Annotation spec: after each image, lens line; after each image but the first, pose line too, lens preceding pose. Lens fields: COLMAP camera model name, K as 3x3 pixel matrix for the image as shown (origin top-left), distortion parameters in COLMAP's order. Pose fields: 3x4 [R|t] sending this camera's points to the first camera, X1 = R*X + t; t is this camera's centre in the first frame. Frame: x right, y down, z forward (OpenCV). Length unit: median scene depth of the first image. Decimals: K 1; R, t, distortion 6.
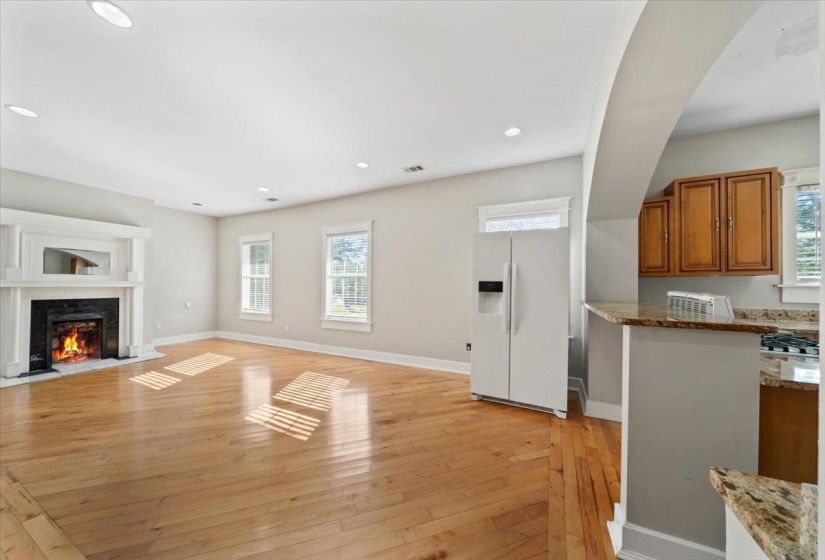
lens RADIAL K [[291.9, 0, 391.9], [0, 291.9, 281.8], [0, 0, 1]] dist [0.012629, -0.000830]
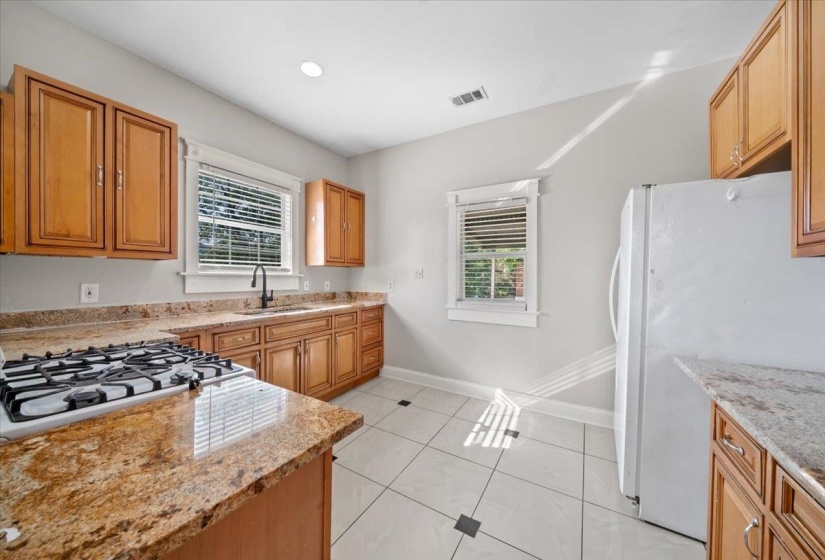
lens RADIAL K [[291.9, 0, 418.0], [0, 291.9, 277.5], [0, 0, 1]] dist [0.012629, -0.000830]
pose [[0.056724, -0.002513, 0.998387, 0.501330], [-0.016426, 0.999859, 0.003450, 0.009740], [-0.998255, -0.016595, 0.056675, 0.283190]]
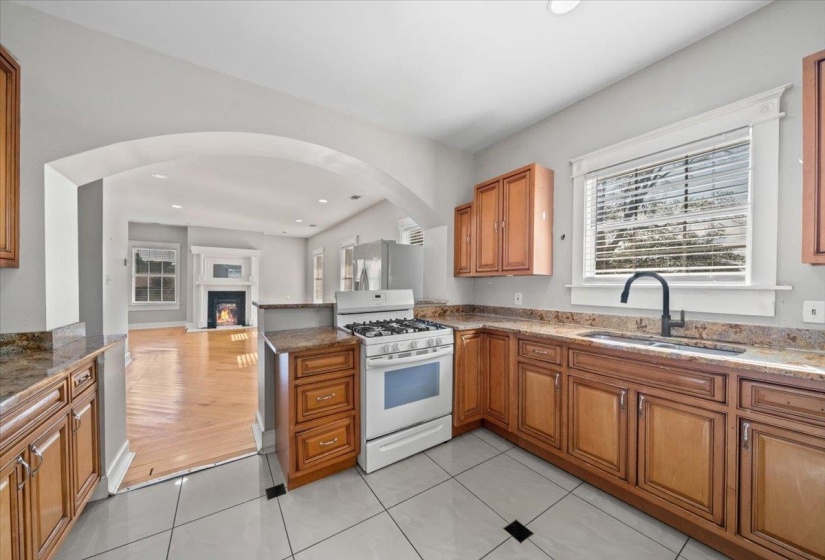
lens RADIAL K [[291.9, 0, 397.3], [0, 291.9, 286.4], [0, 0, 1]] dist [0.012629, -0.000830]
pose [[0.858151, 0.008178, -0.513333, 1.300150], [-0.001926, 0.999917, 0.012709, 0.003823], [0.513395, -0.009918, 0.858095, -0.044140]]
